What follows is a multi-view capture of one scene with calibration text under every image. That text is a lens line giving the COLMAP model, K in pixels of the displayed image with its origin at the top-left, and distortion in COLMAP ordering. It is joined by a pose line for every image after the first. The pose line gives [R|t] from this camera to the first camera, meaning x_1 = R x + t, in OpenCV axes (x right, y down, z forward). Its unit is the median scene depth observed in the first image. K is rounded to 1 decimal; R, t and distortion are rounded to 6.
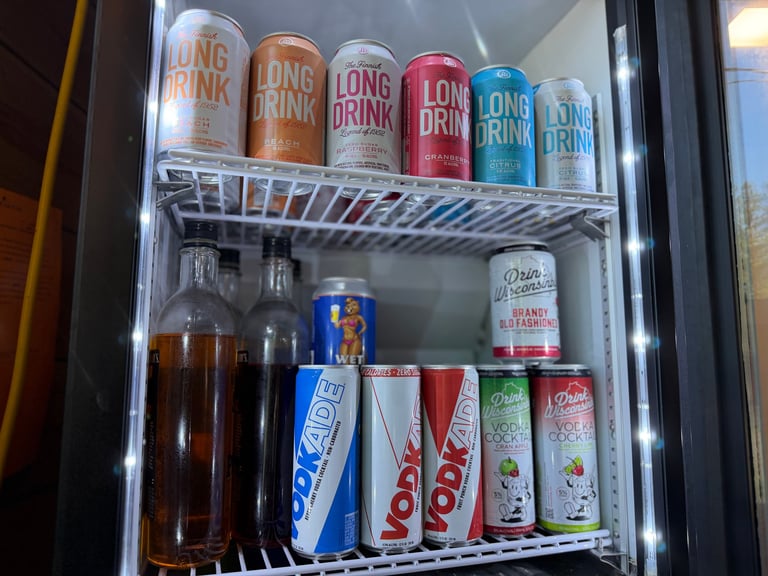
lens RADIAL K [[536.1, 0, 375.9], [0, 536.1, 287.7], [0, 0, 1]] dist [0.000452, -0.007173]
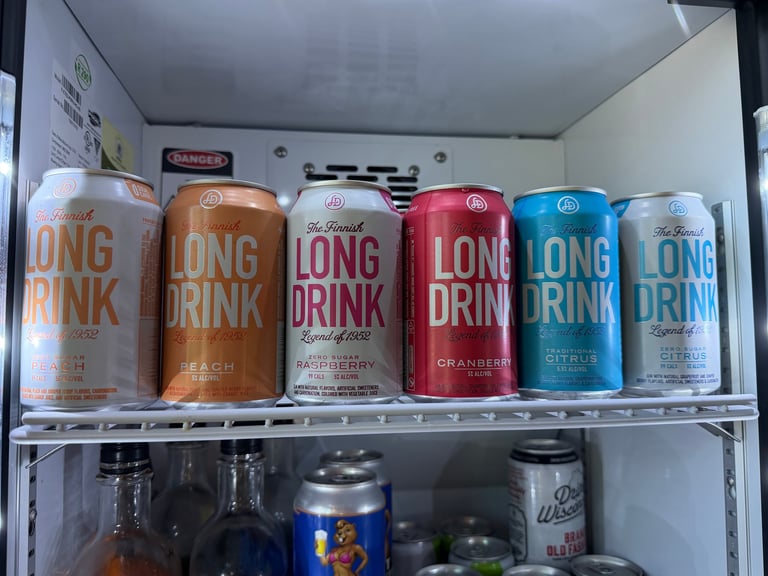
lens RADIAL K [[603.7, 0, 378.3], [0, 603.7, 287.4], [0, 0, 1]] dist [0.044829, -0.094524]
pose [[0.993755, -0.016792, -0.110311, 0.101286], [0.024179, 0.997528, 0.065974, -0.377275], [0.108931, -0.068229, 0.991705, 0.286451]]
